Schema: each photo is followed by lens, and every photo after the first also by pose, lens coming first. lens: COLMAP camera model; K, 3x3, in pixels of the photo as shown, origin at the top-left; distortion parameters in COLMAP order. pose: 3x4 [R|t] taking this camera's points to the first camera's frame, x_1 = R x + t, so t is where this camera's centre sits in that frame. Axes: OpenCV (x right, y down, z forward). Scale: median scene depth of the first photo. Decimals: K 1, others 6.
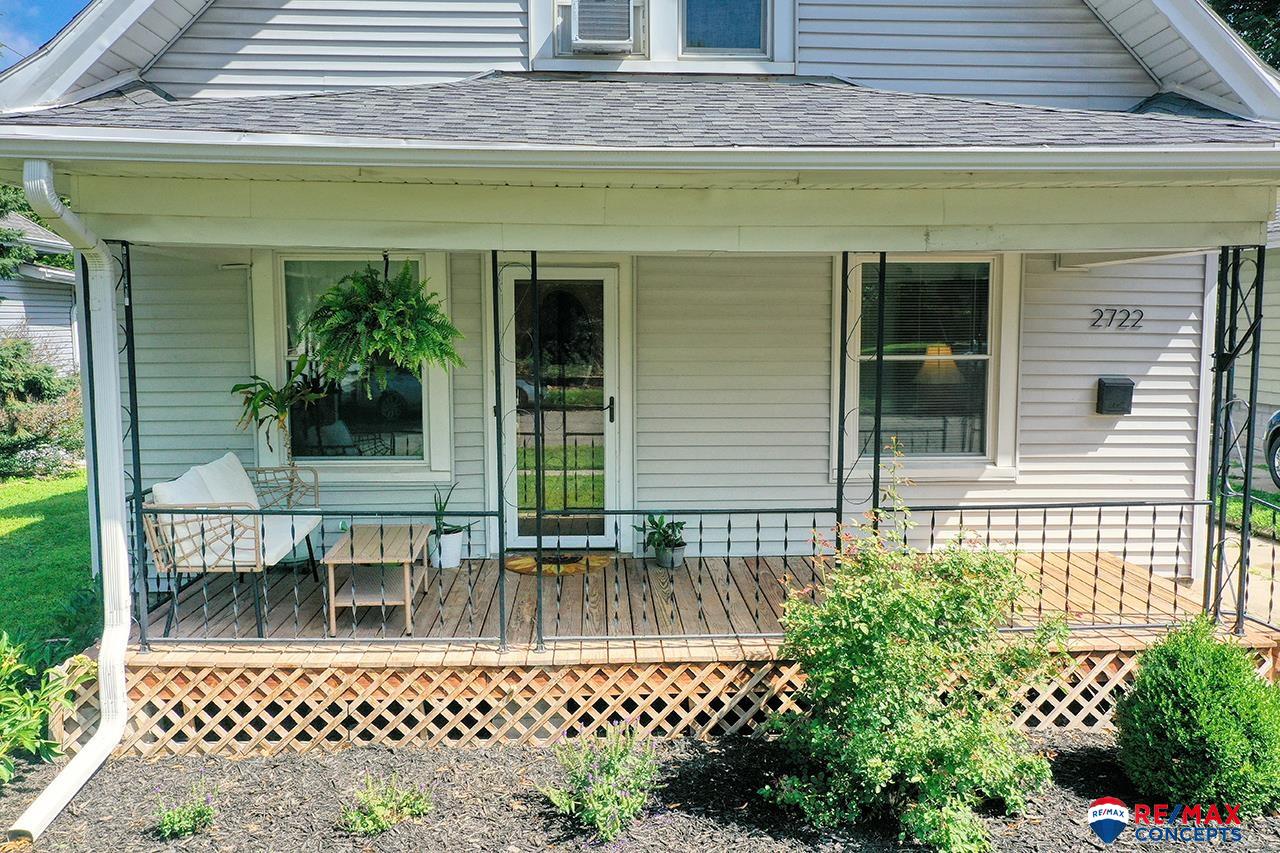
lens RADIAL K [[1022.1, 0, 640.0], [0, 1022.1, 426.5], [0, 0, 1]] dist [0.013607, 0.006990]
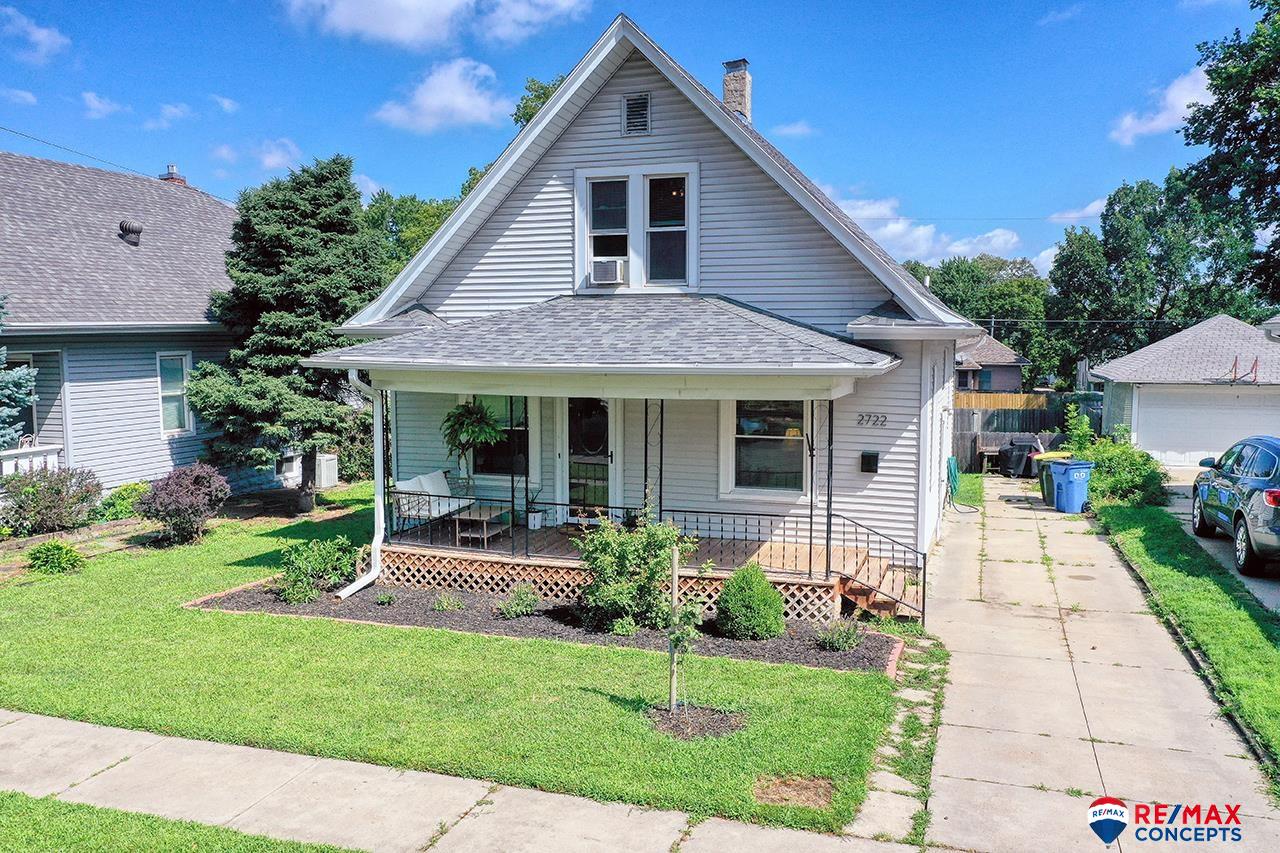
lens RADIAL K [[1022.1, 0, 640.0], [0, 1022.1, 426.5], [0, 0, 1]] dist [0.013607, 0.006990]
pose [[0.927935, 0.035030, -0.371092, 1.017099], [-0.038971, 0.999235, -0.003124, -0.096231], [0.370699, 0.017360, 0.928591, -1.130437]]
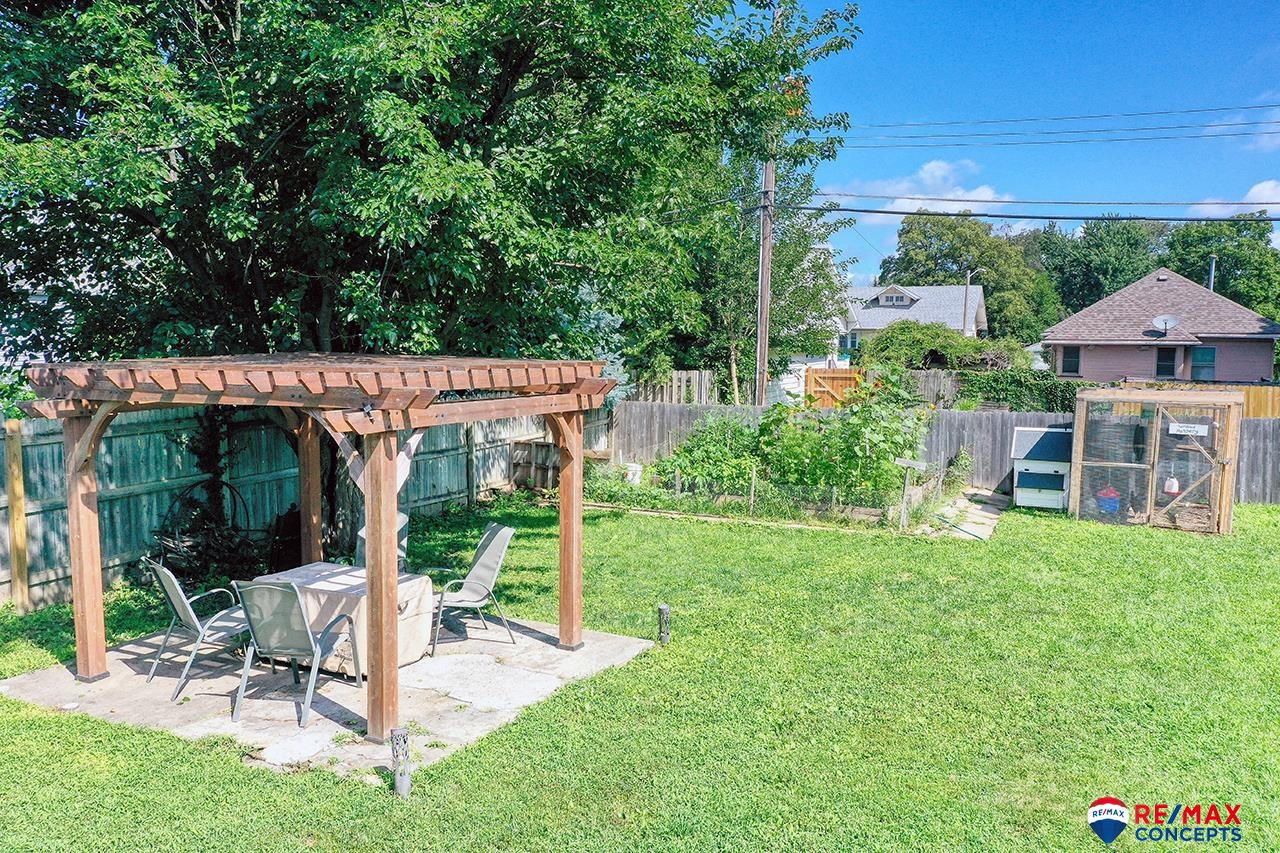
lens RADIAL K [[1017.8, 0, 644.3], [0, 1017.8, 422.8], [0, 0, 1]] dist [0.016029, -0.001465]
pose [[0.886566, 0.051517, -0.459725, 0.150452], [-0.056498, 0.998398, 0.002926, -0.256643], [0.459139, 0.023379, 0.888056, 3.702549]]
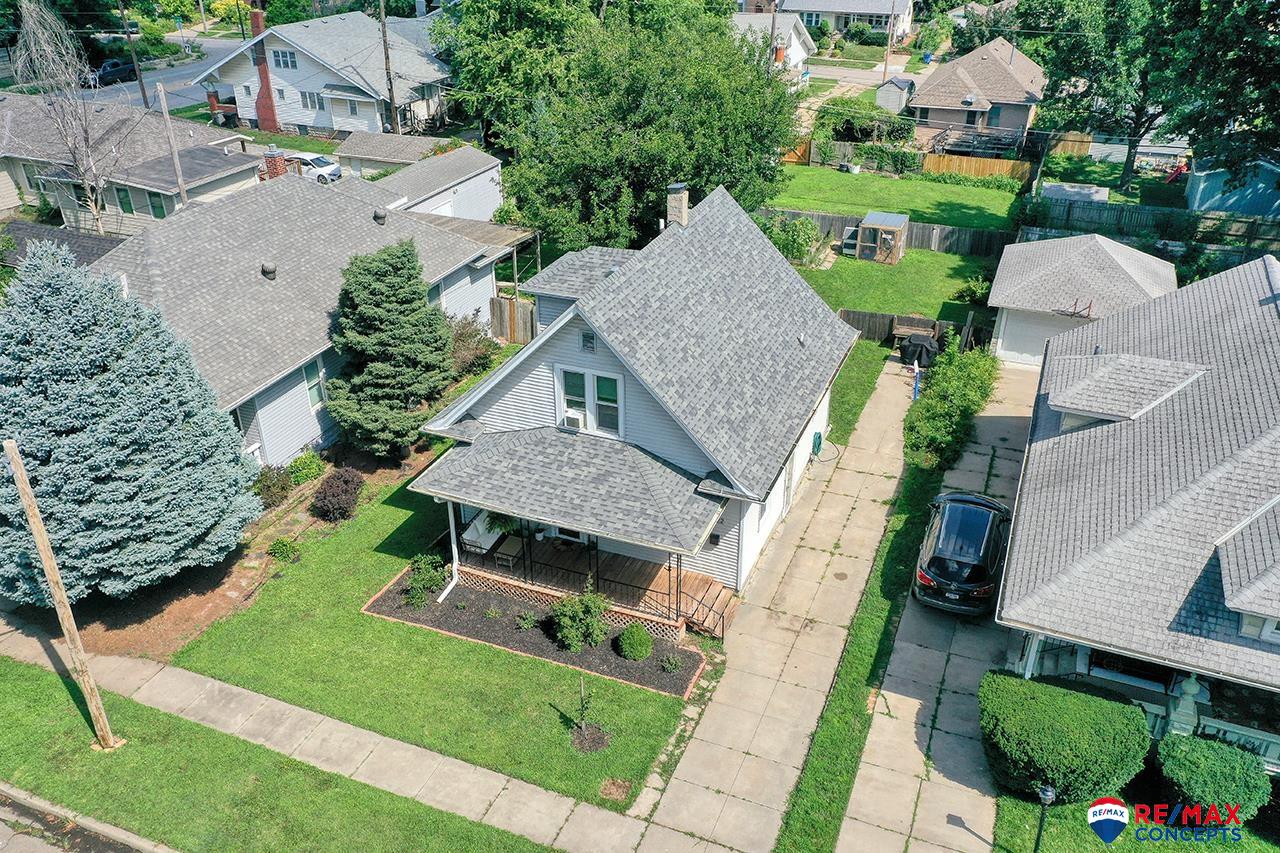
lens RADIAL K [[1018.4, 0, 642.0], [0, 1018.4, 422.5], [0, 0, 1]] dist [0.025865, -0.004422]
pose [[0.903898, 0.202885, -0.376571, 1.924776], [-0.037994, 0.914959, 0.401754, -2.312027], [0.426057, -0.348837, 0.834738, -2.376510]]
